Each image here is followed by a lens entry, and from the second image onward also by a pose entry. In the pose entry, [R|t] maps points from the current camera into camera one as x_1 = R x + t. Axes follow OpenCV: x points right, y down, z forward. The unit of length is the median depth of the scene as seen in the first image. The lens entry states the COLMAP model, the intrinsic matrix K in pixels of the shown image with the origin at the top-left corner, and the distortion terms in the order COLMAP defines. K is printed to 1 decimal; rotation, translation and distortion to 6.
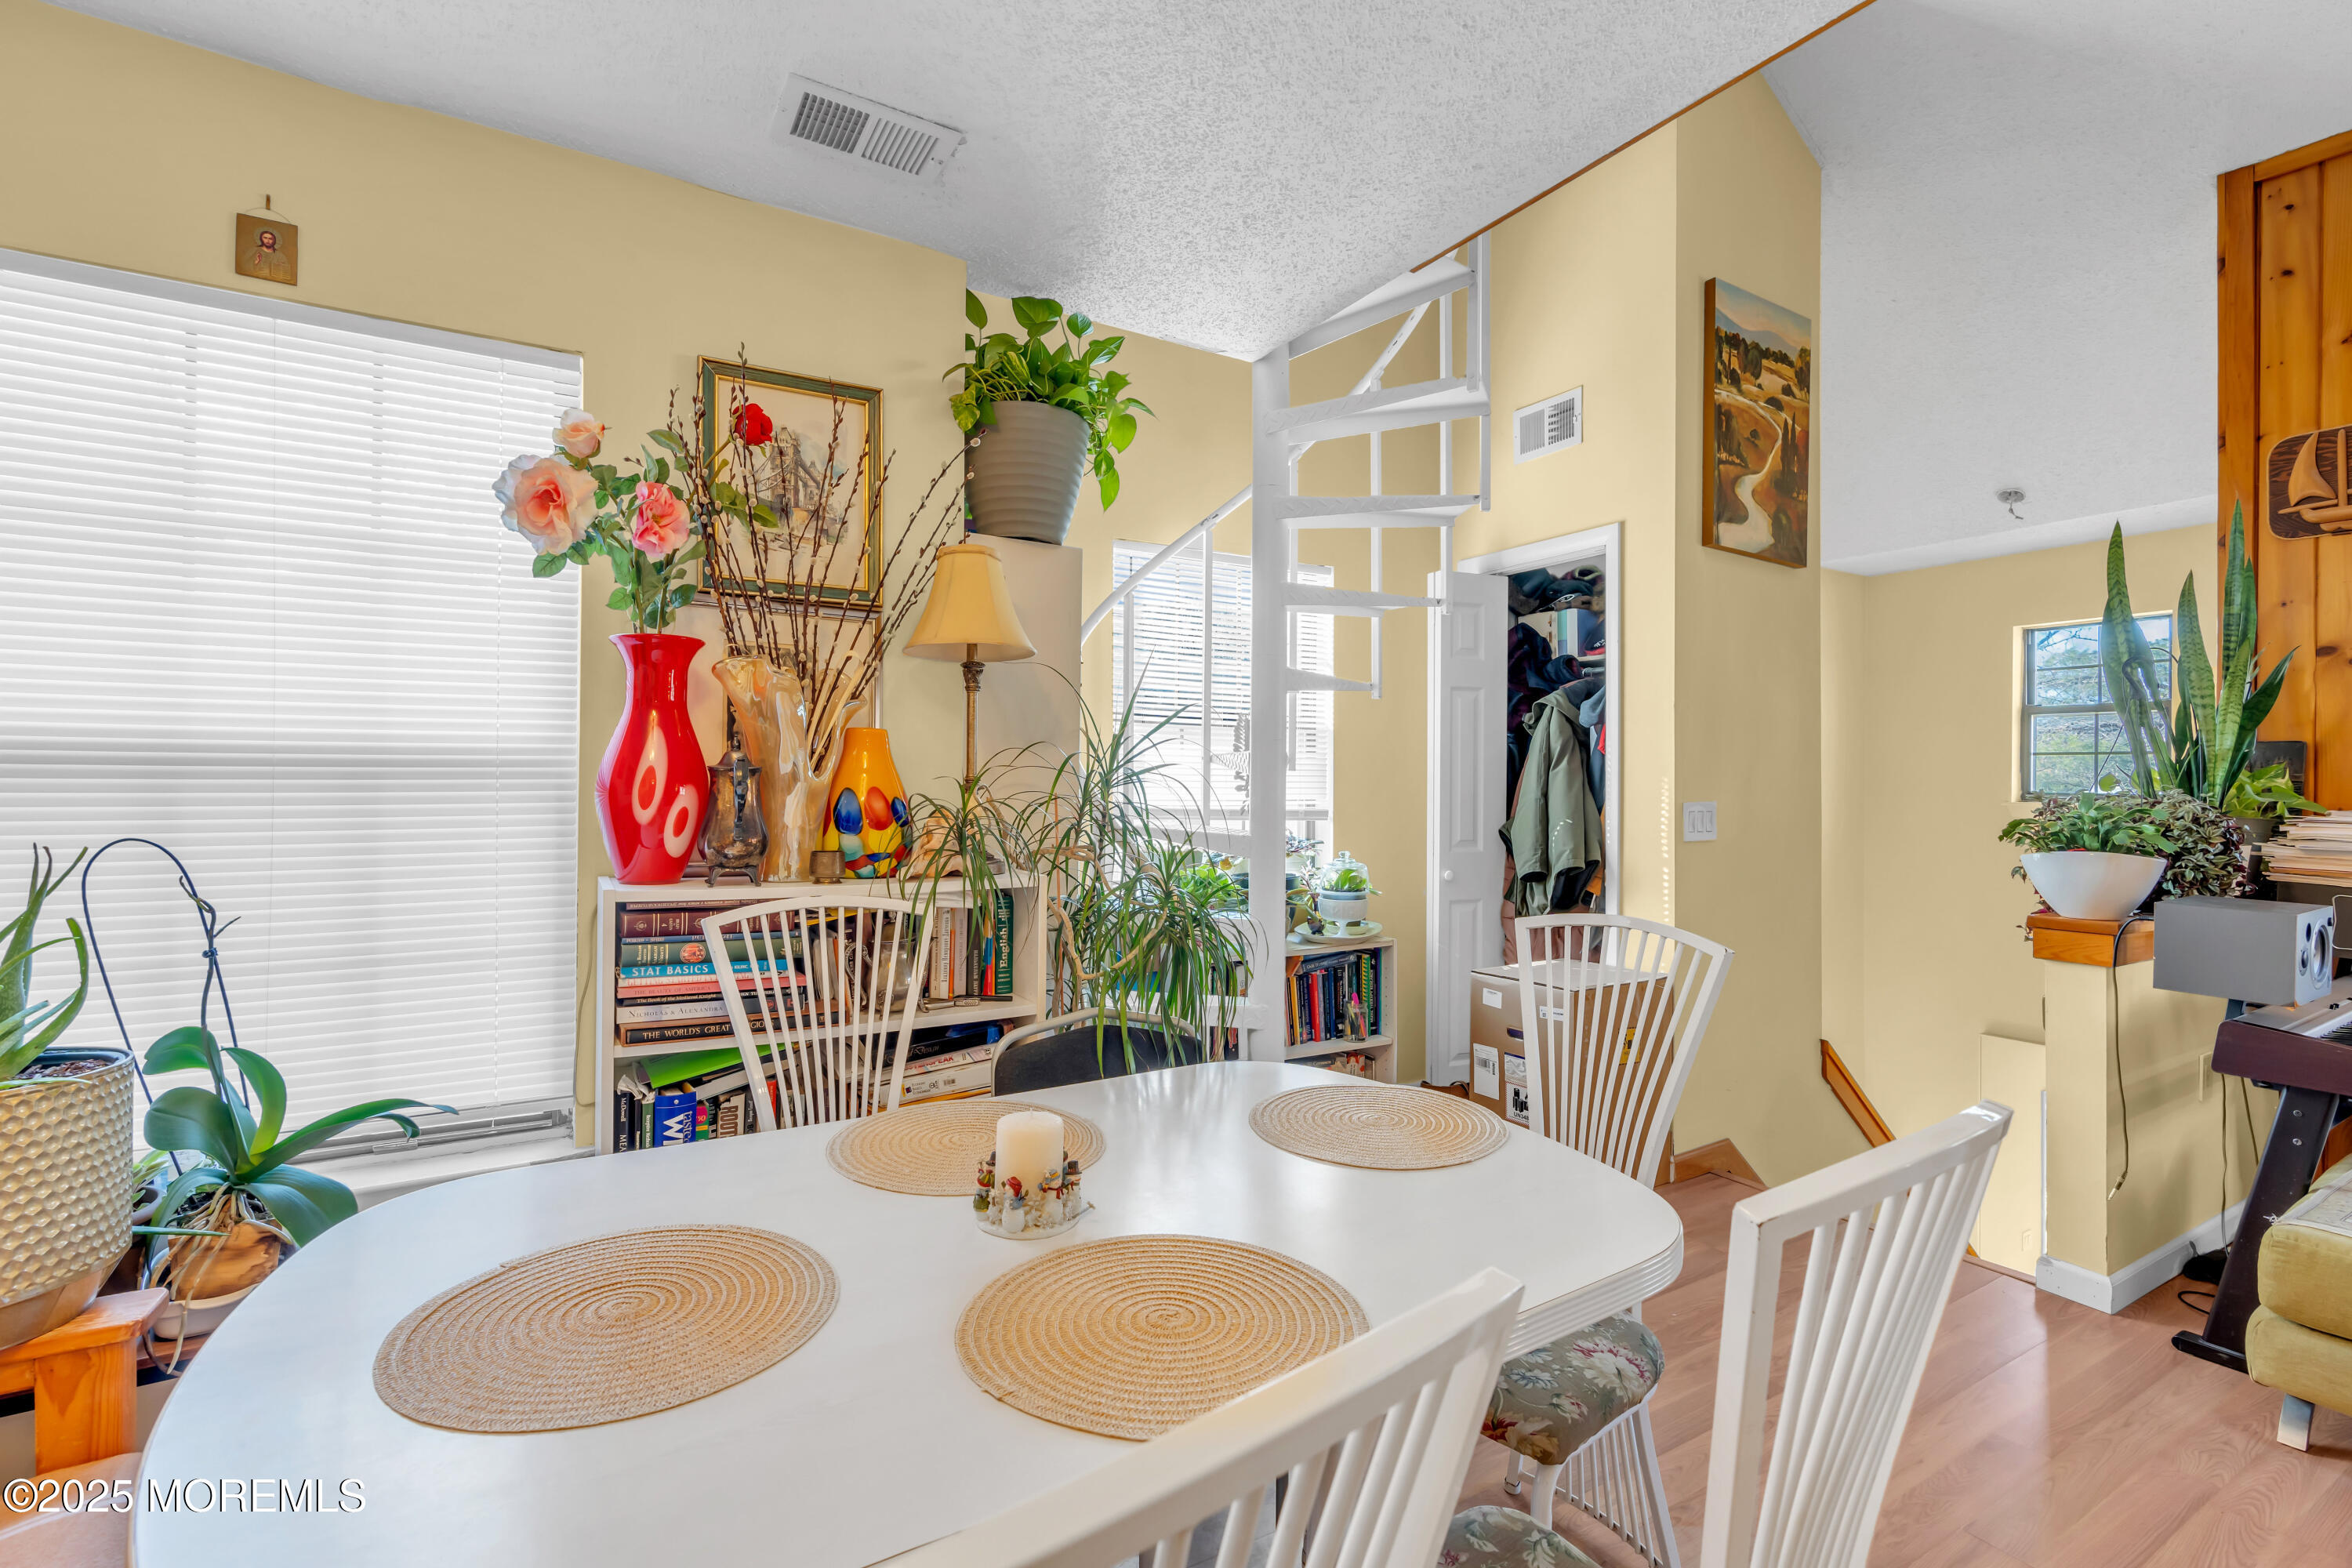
lens RADIAL K [[1056.1, 0, 1201.5], [0, 1056.1, 780.6], [0, 0, 1]] dist [-0.009986, 0.000942]
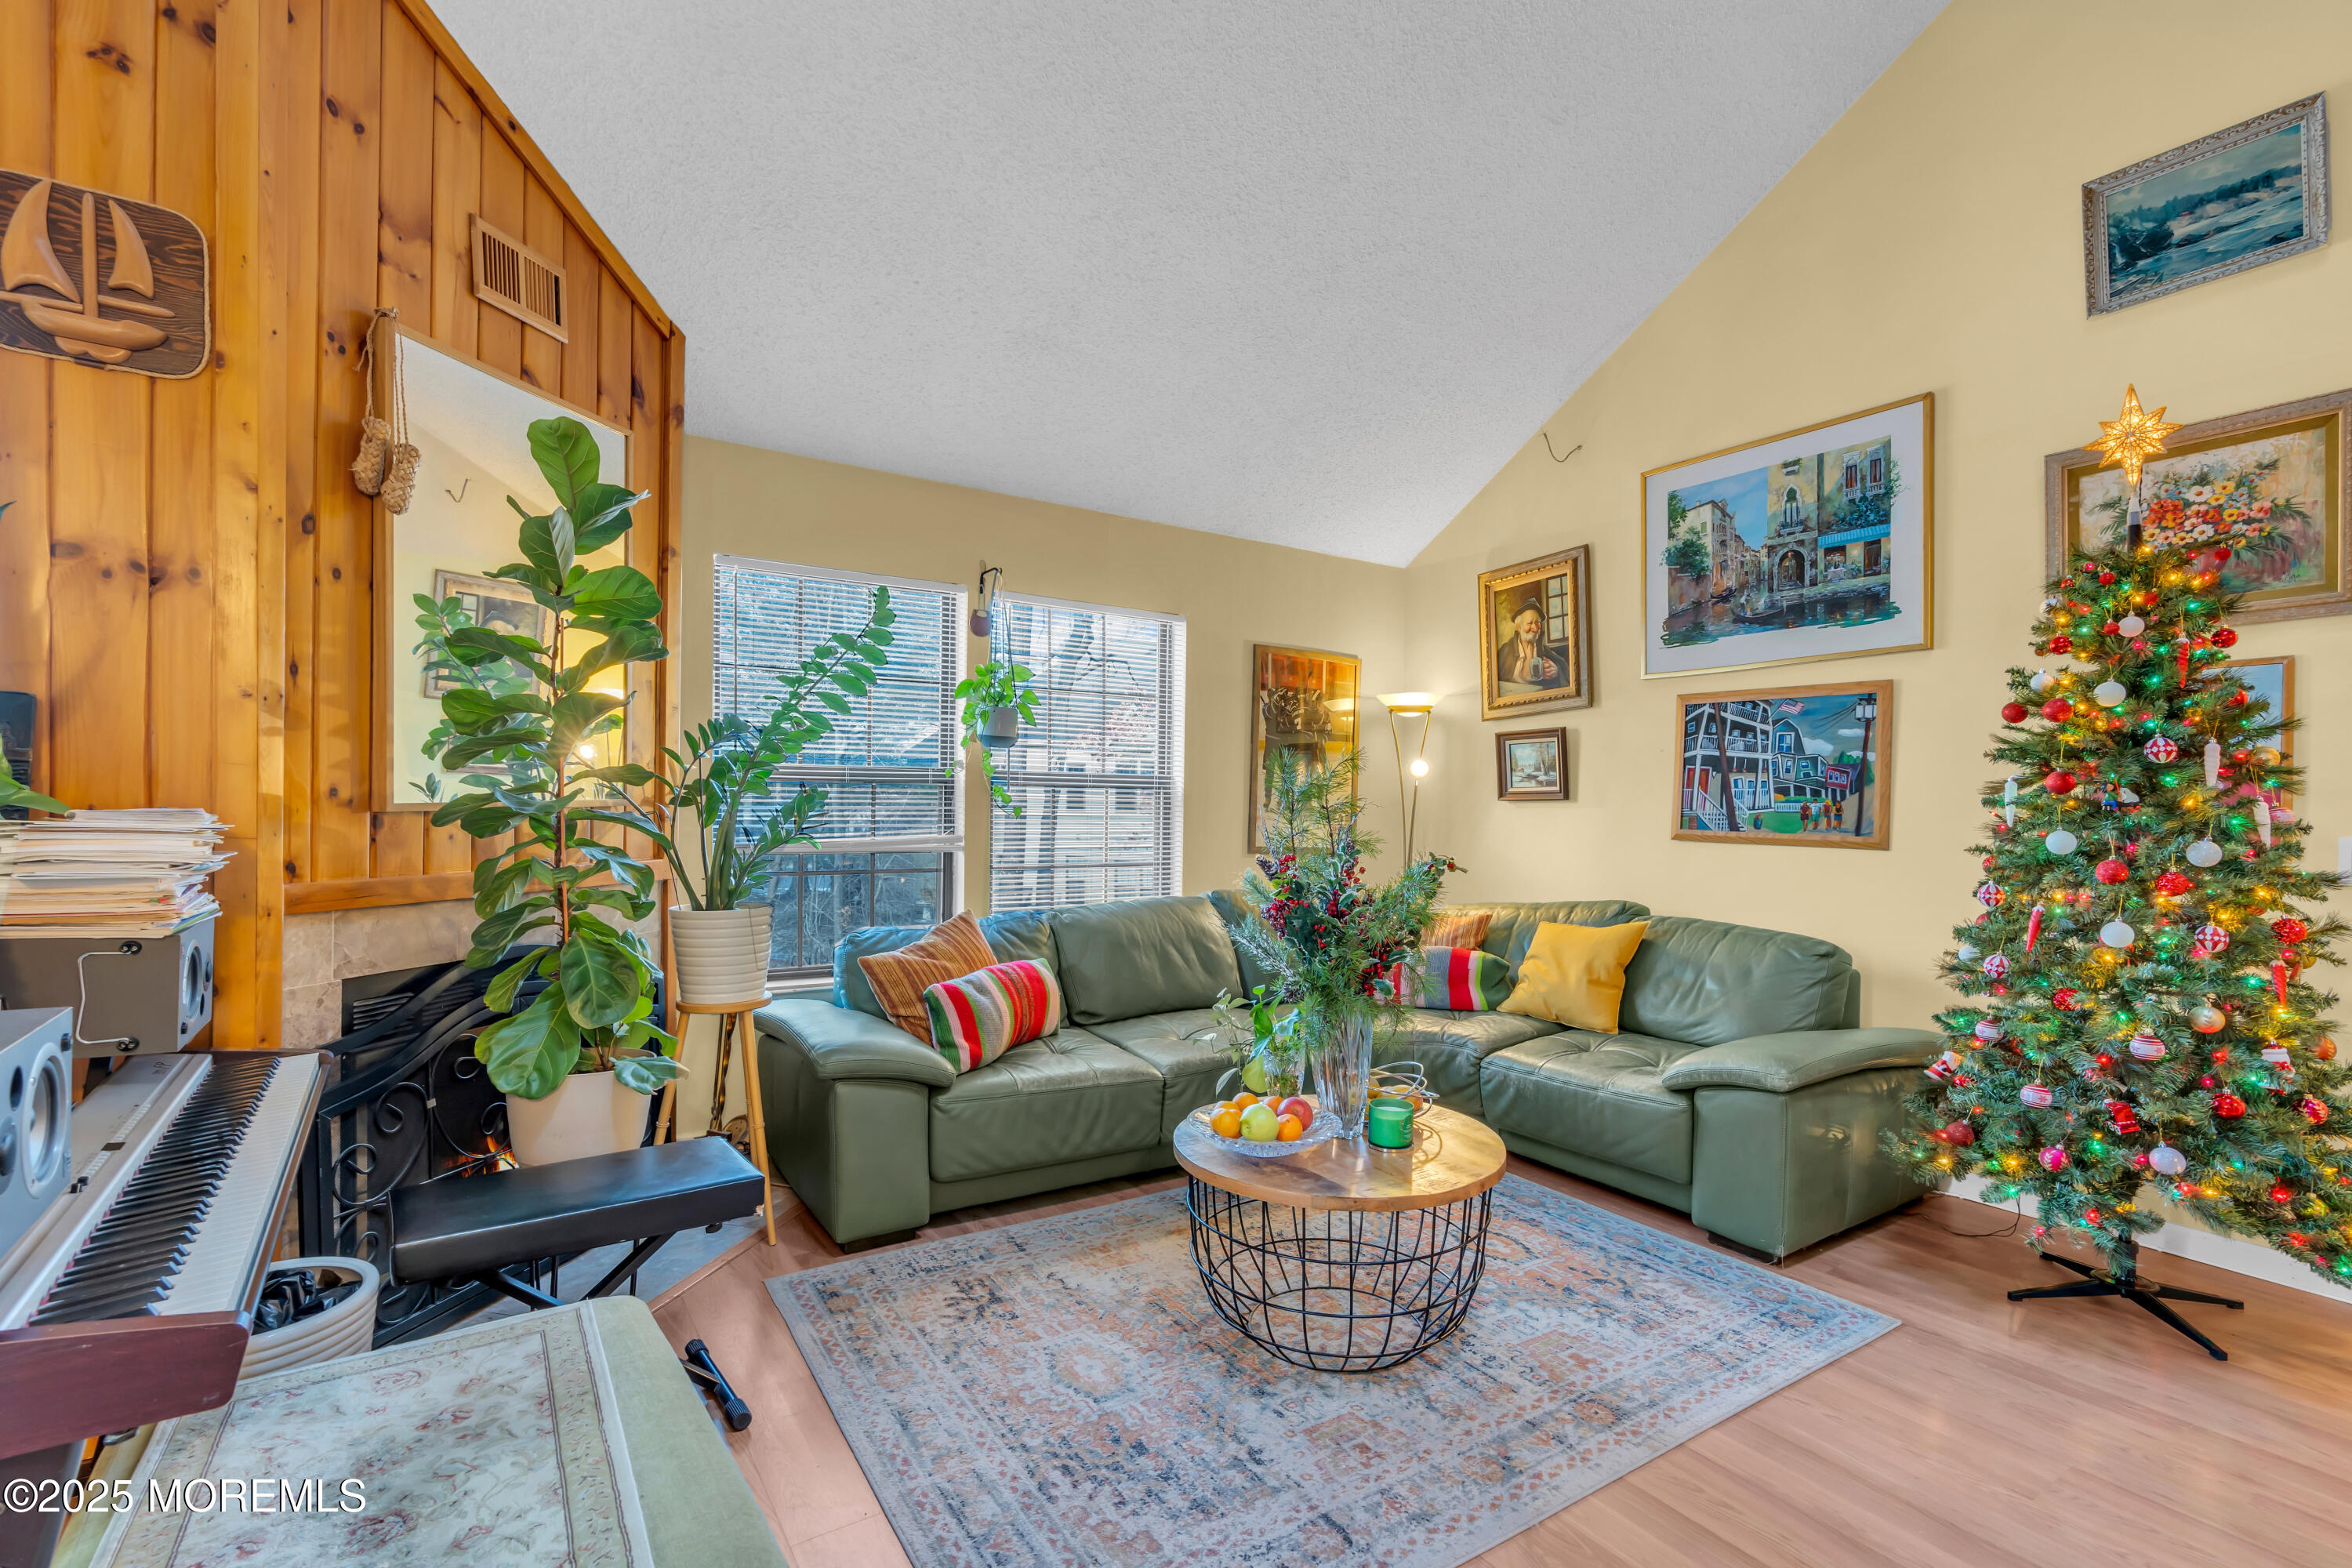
lens RADIAL K [[1056.1, 0, 1155.2], [0, 1056.1, 834.4], [0, 0, 1]] dist [-0.009986, 0.000942]
pose [[-0.040534, -0.035434, 0.998550, 0.407125], [-0.015026, 0.999280, 0.034850, 0.011343], [-0.999065, -0.013591, -0.041037, 0.363105]]
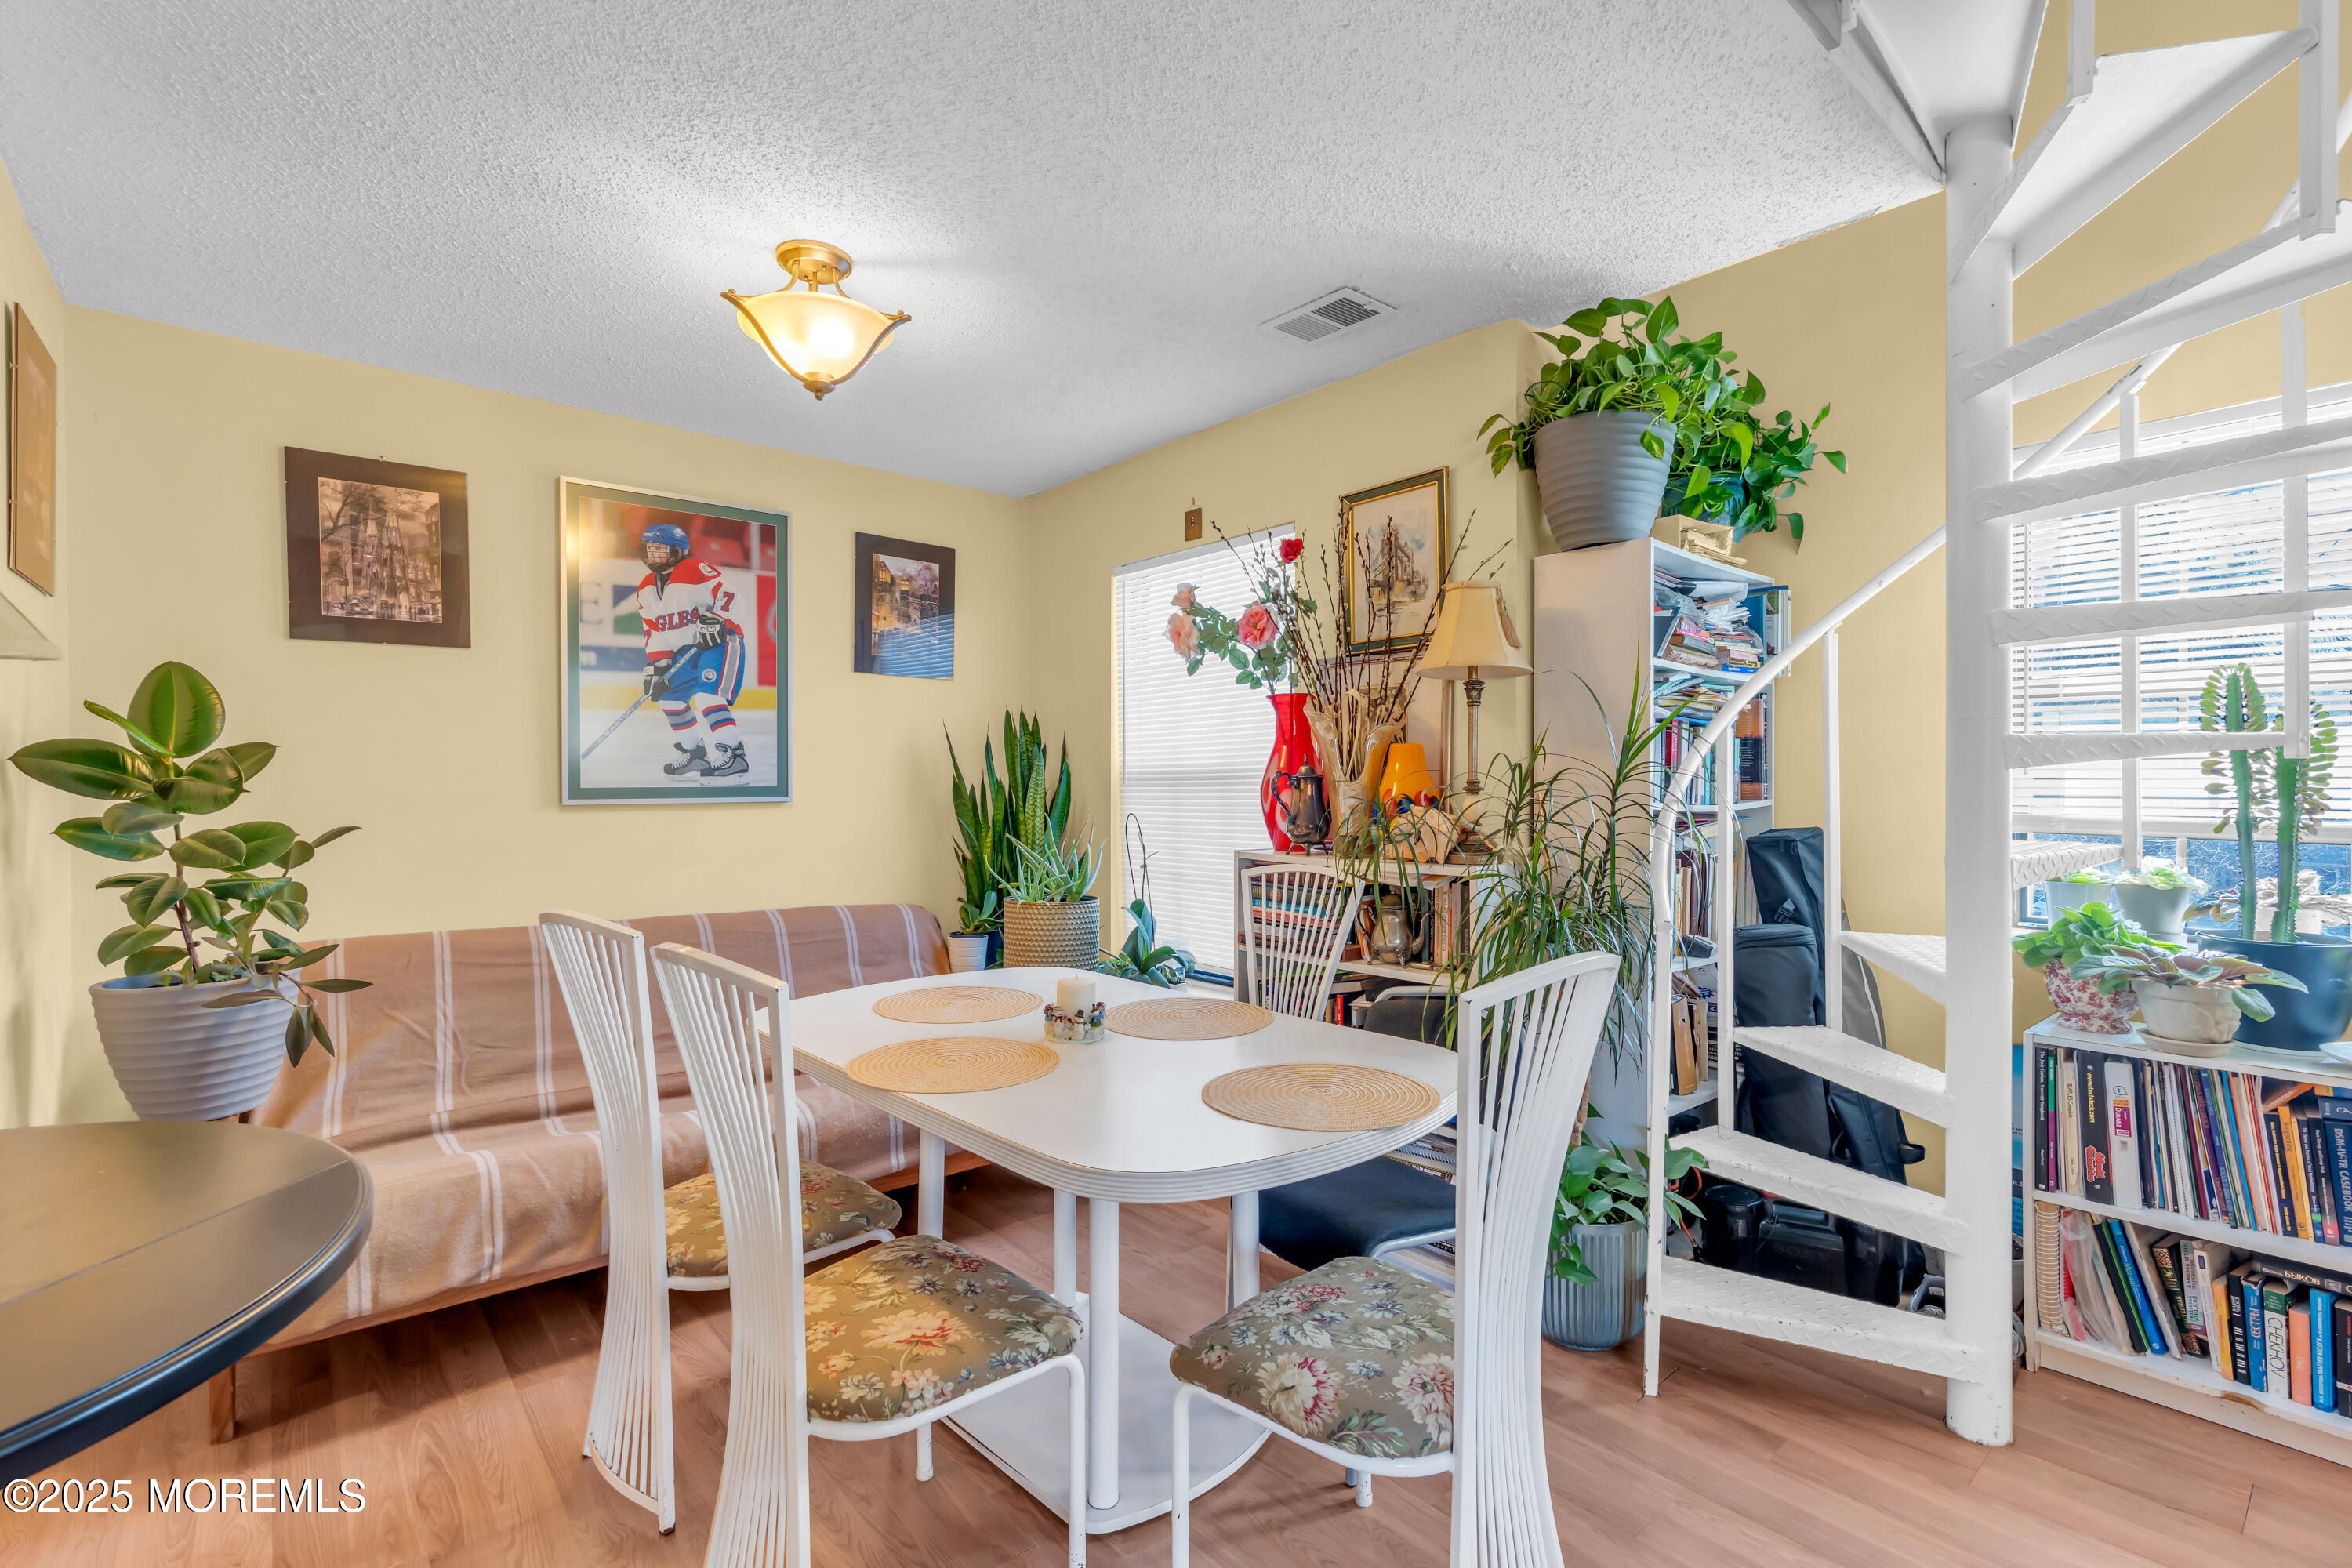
lens RADIAL K [[1056.1, 0, 1177.6], [0, 1056.1, 788.6], [0, 0, 1]] dist [-0.009986, 0.000942]
pose [[0.177899, -0.007024, -0.984024, 0.596315], [0.007382, 0.999956, -0.005803, 0.007412], [0.984021, -0.006232, 0.177943, 0.326157]]
